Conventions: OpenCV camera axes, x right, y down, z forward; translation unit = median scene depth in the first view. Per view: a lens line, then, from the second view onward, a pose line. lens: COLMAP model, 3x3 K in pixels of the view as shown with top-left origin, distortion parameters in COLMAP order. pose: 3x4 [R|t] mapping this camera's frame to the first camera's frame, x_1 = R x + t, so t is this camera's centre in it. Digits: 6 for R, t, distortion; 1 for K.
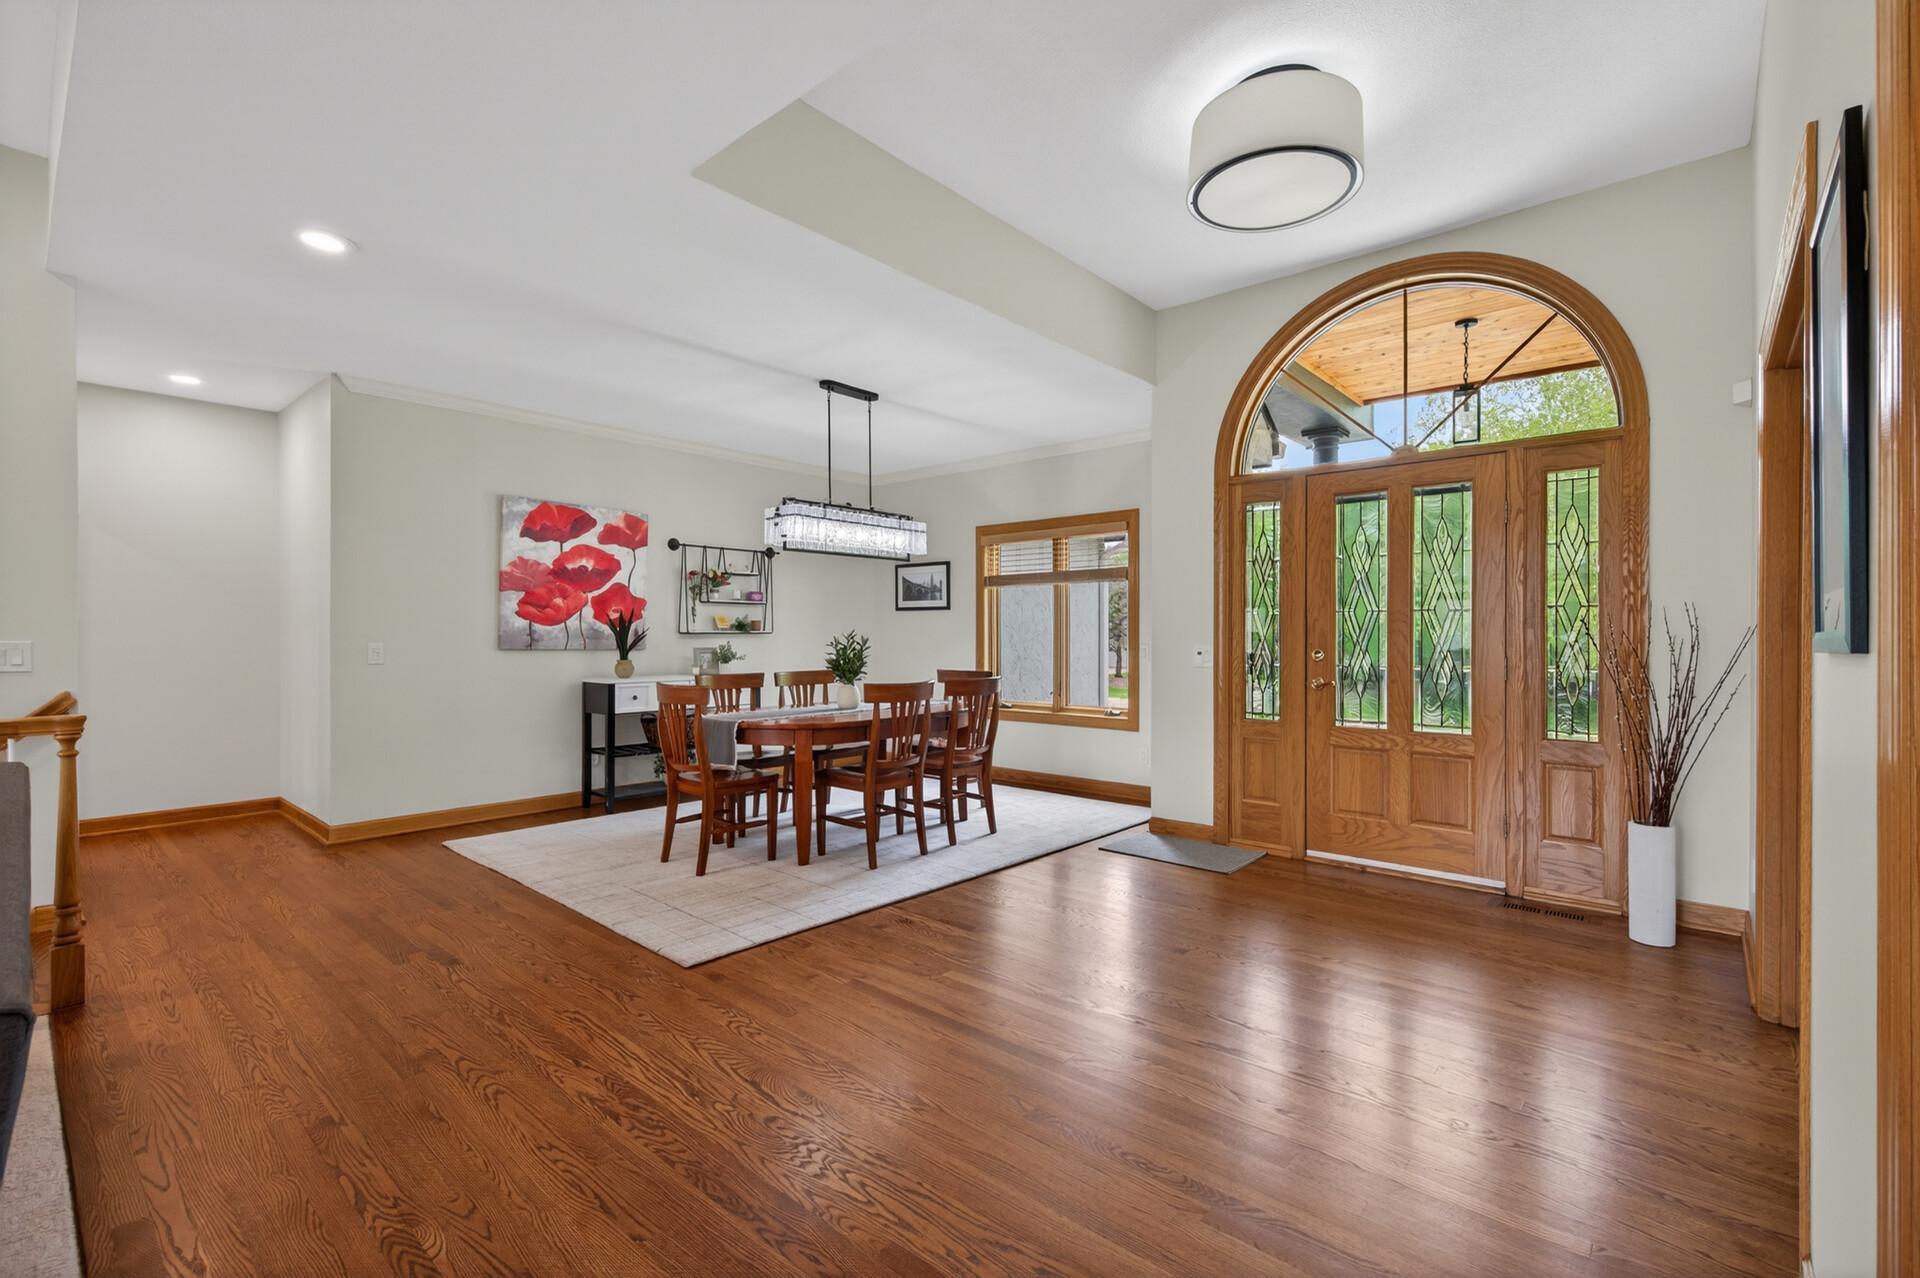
lens RADIAL K [[834.0, 0, 961.0], [0, 834.0, 641.8], [0, 0, 1]] dist [0.010516, 0.000310]
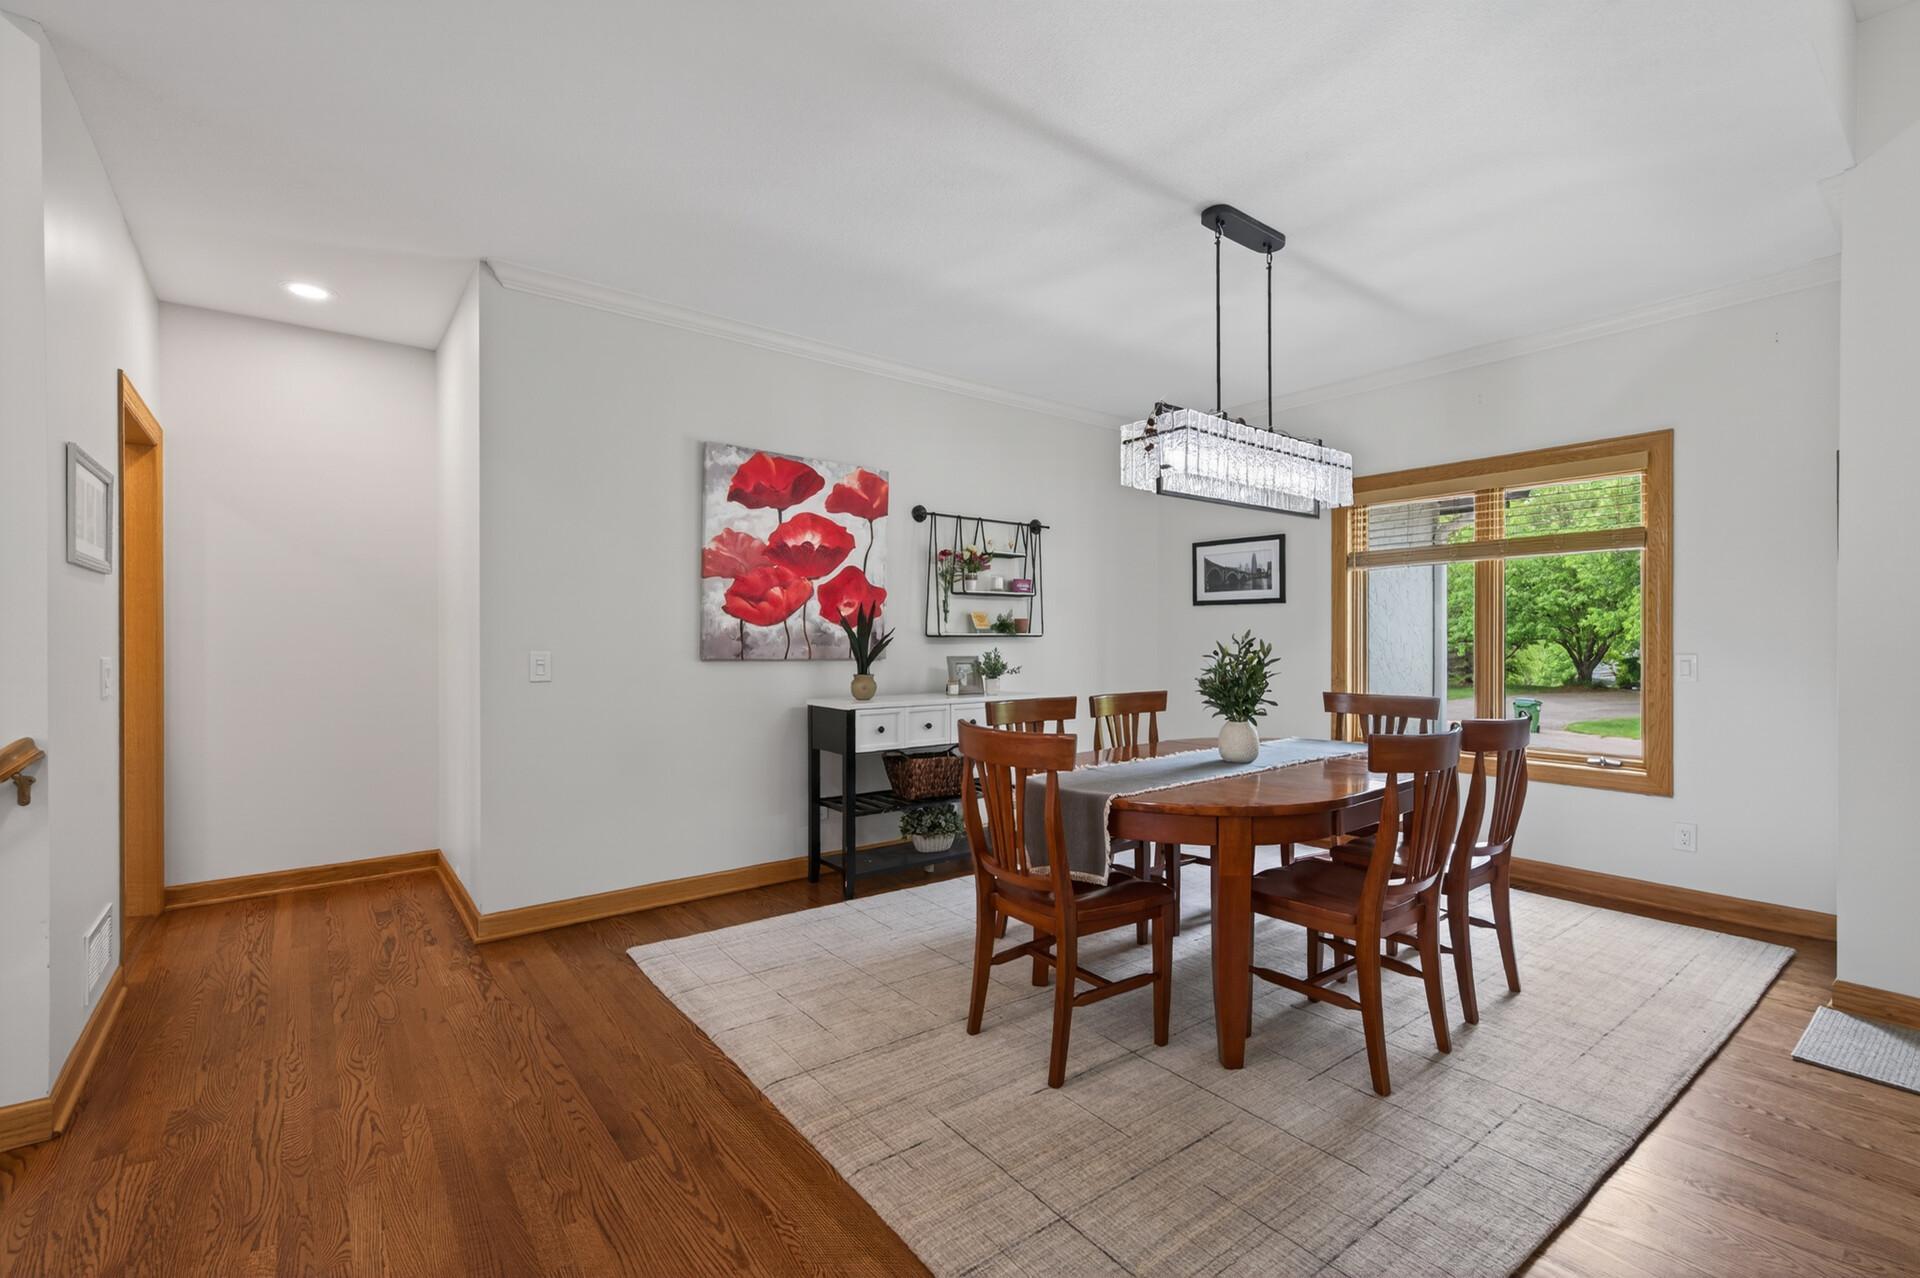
lens RADIAL K [[834.0, 0, 970.1], [0, 834.0, 645.2], [0, 0, 1]] dist [0.010516, 0.000310]
pose [[0.984544, 0.000371, -0.175140, -0.201988], [-0.000034, 0.999998, 0.001926, -0.004394], [0.175140, -0.001890, 0.984542, 0.340540]]
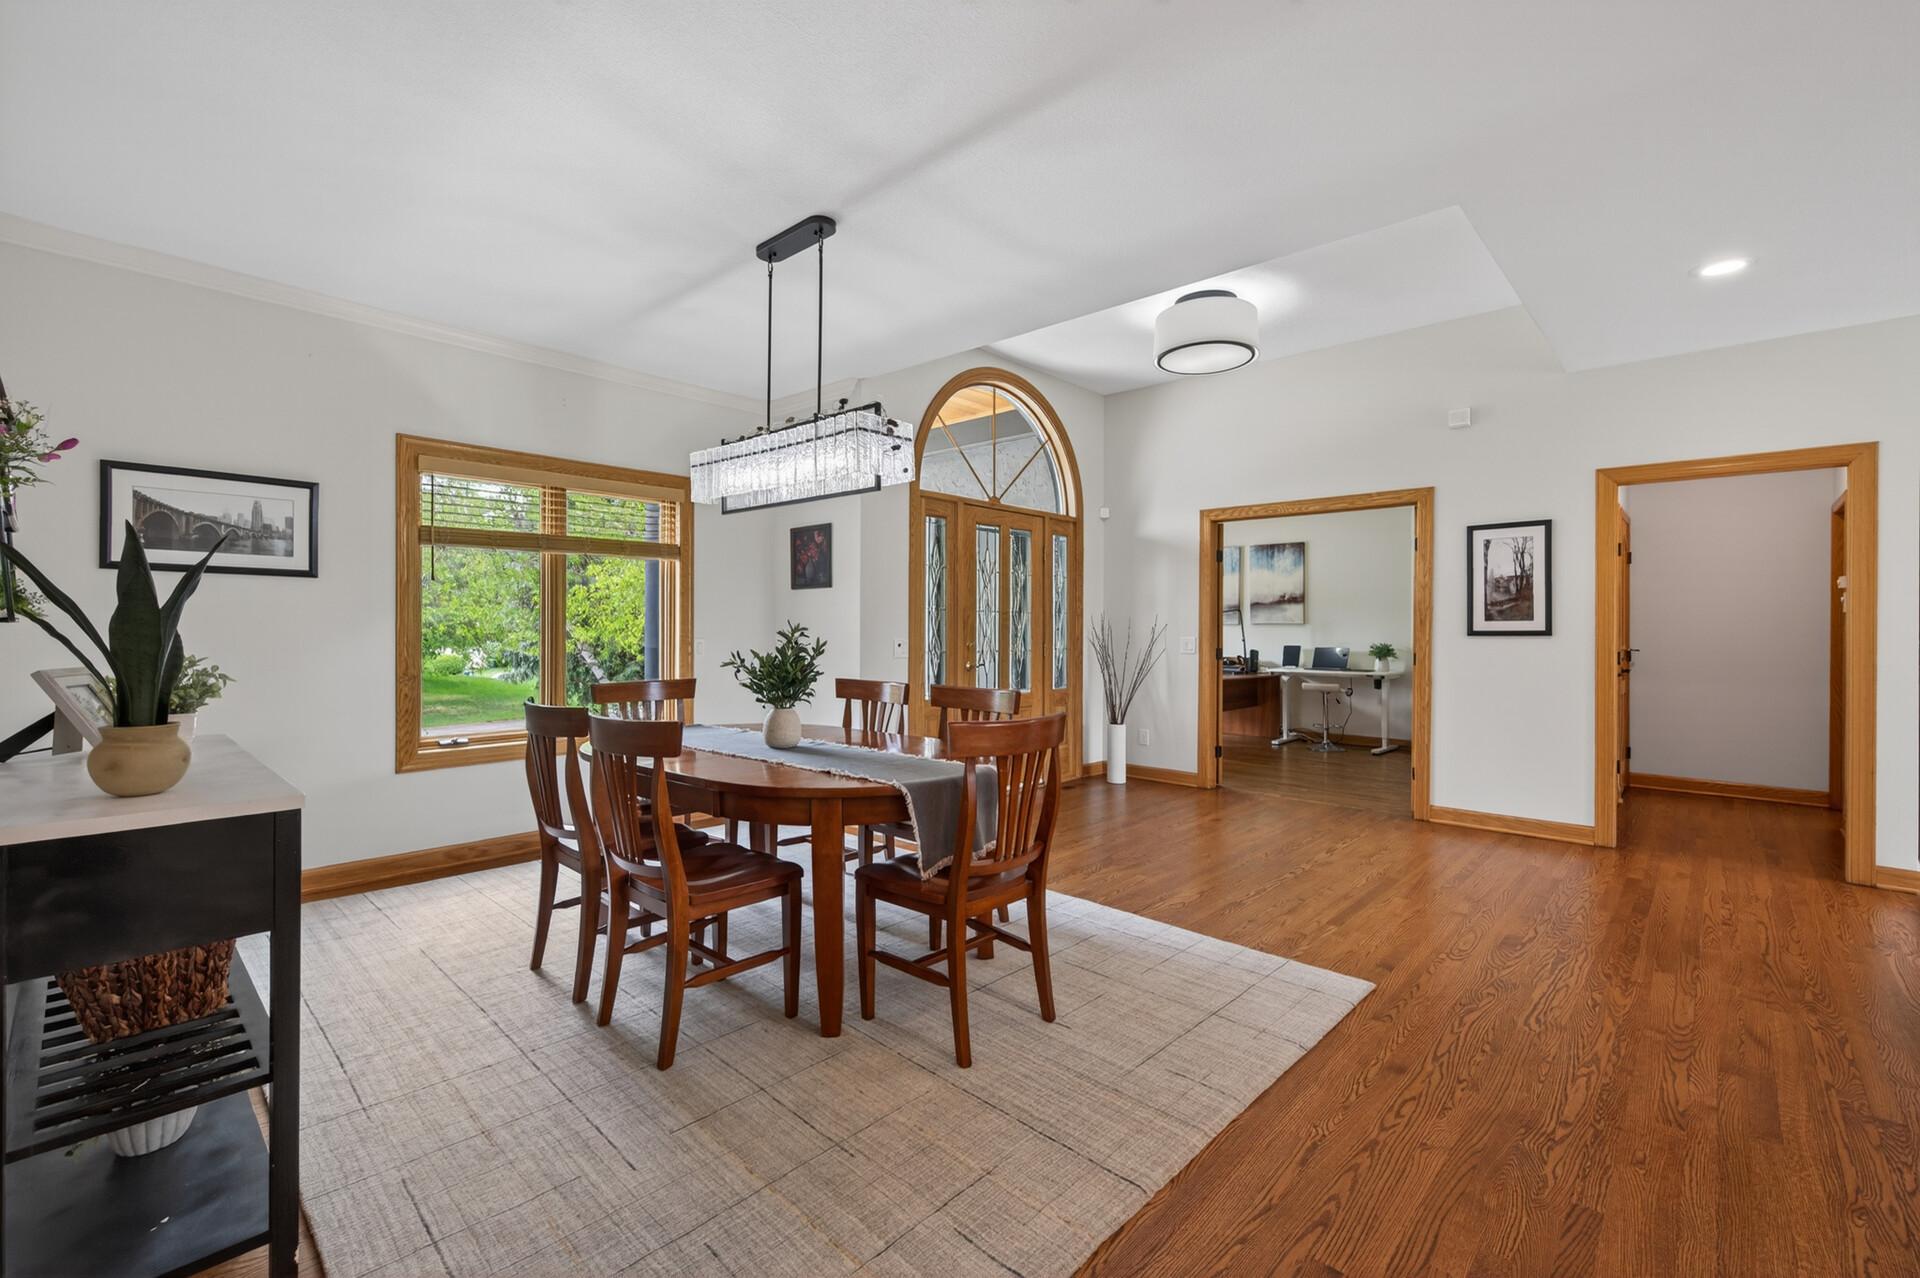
lens RADIAL K [[834.0, 0, 953.6], [0, 834.0, 633.5], [0, 0, 1]] dist [0.010516, 0.000310]
pose [[0.027618, -0.007715, 0.999589, -0.694535], [0.002036, 0.999969, 0.007662, -0.008476], [-0.999616, 0.001824, 0.027633, 0.786130]]
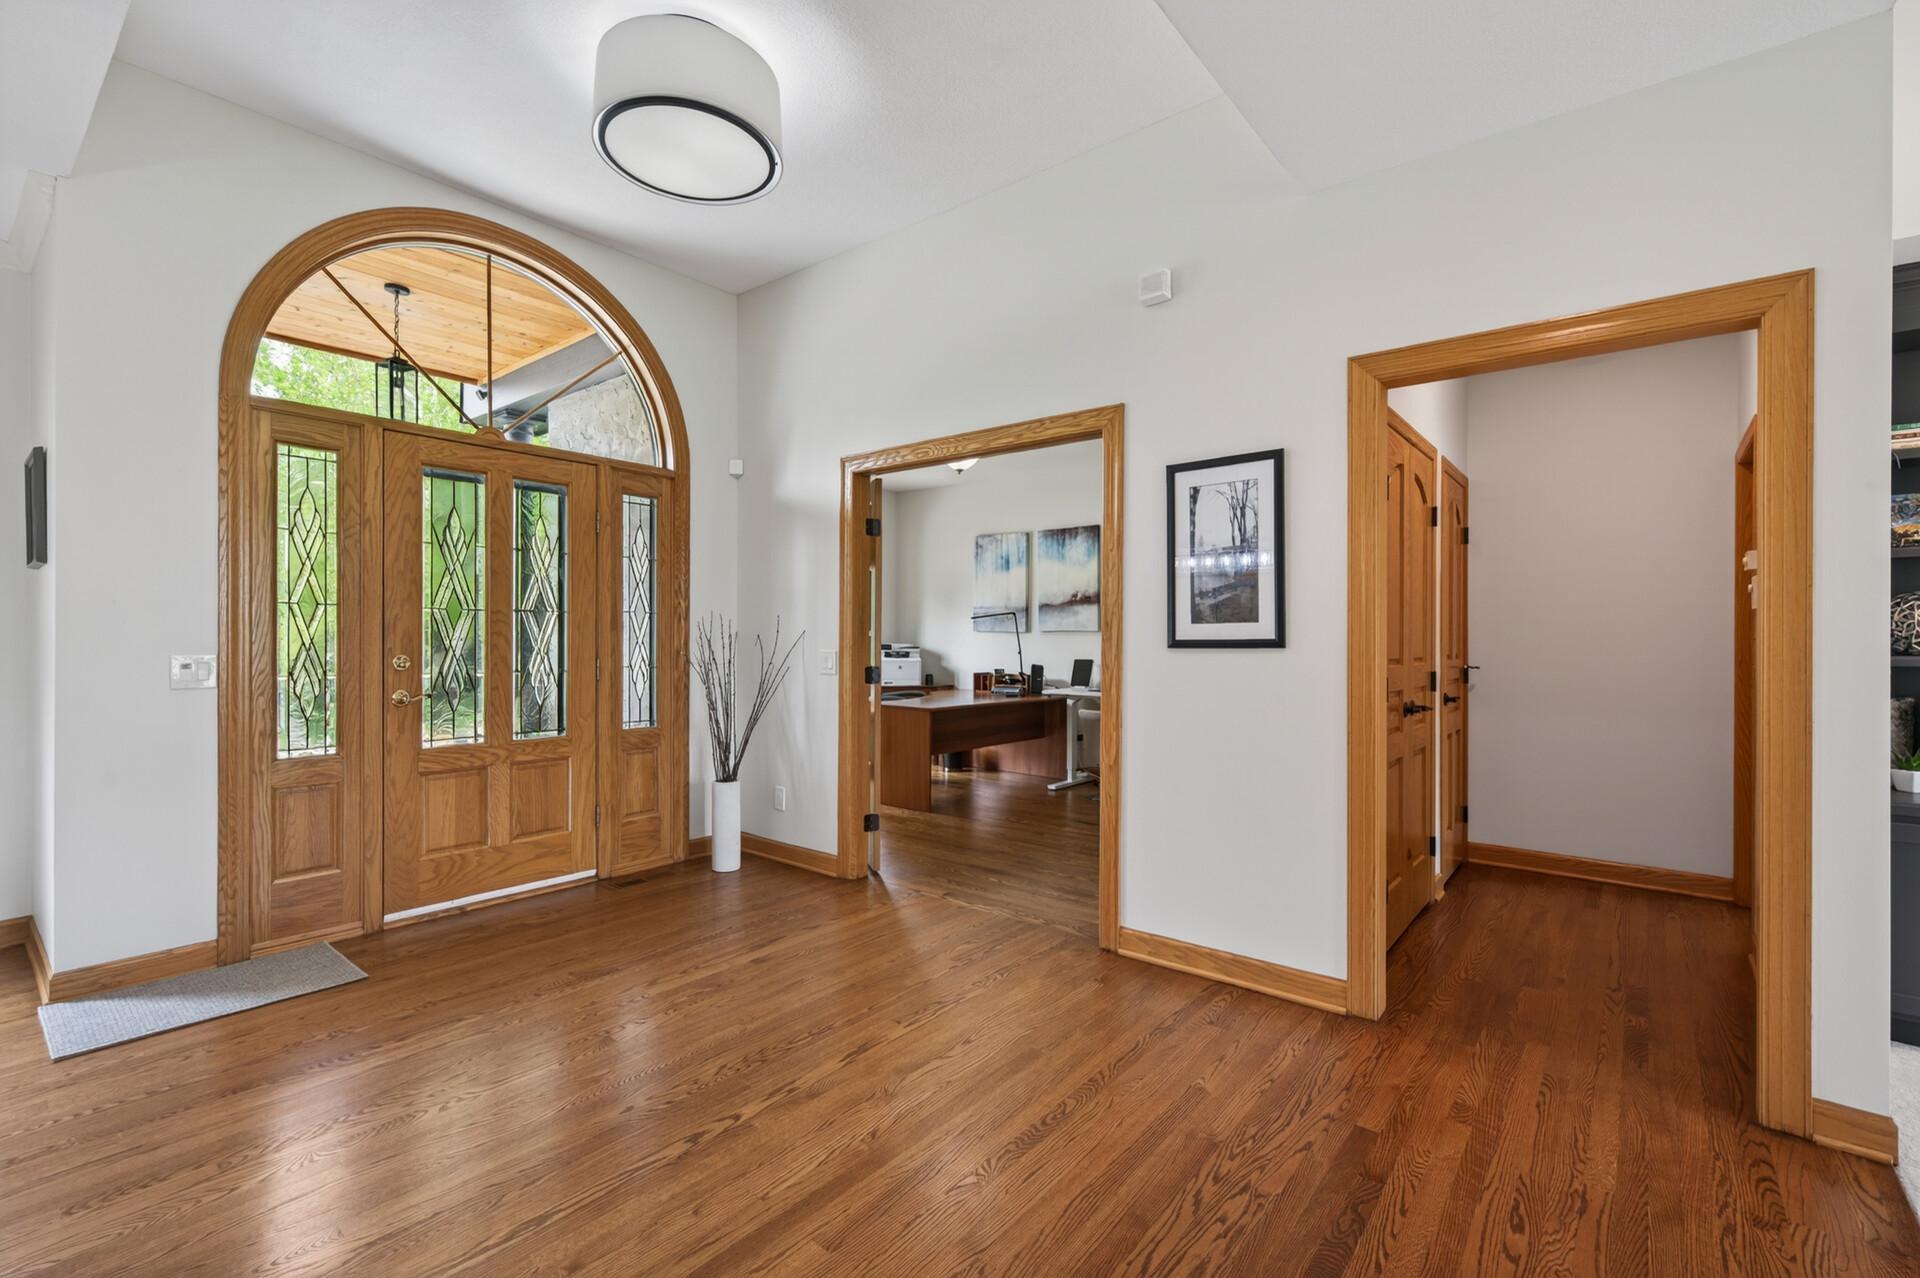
lens RADIAL K [[834.0, 0, 964.5], [0, 834.0, 644.6], [0, 0, 1]] dist [0.010516, 0.000310]
pose [[-0.031467, -0.009890, 0.999456, -0.296275], [0.002645, 0.999947, 0.009978, -0.005872], [-0.999501, 0.002957, -0.031439, 0.388540]]
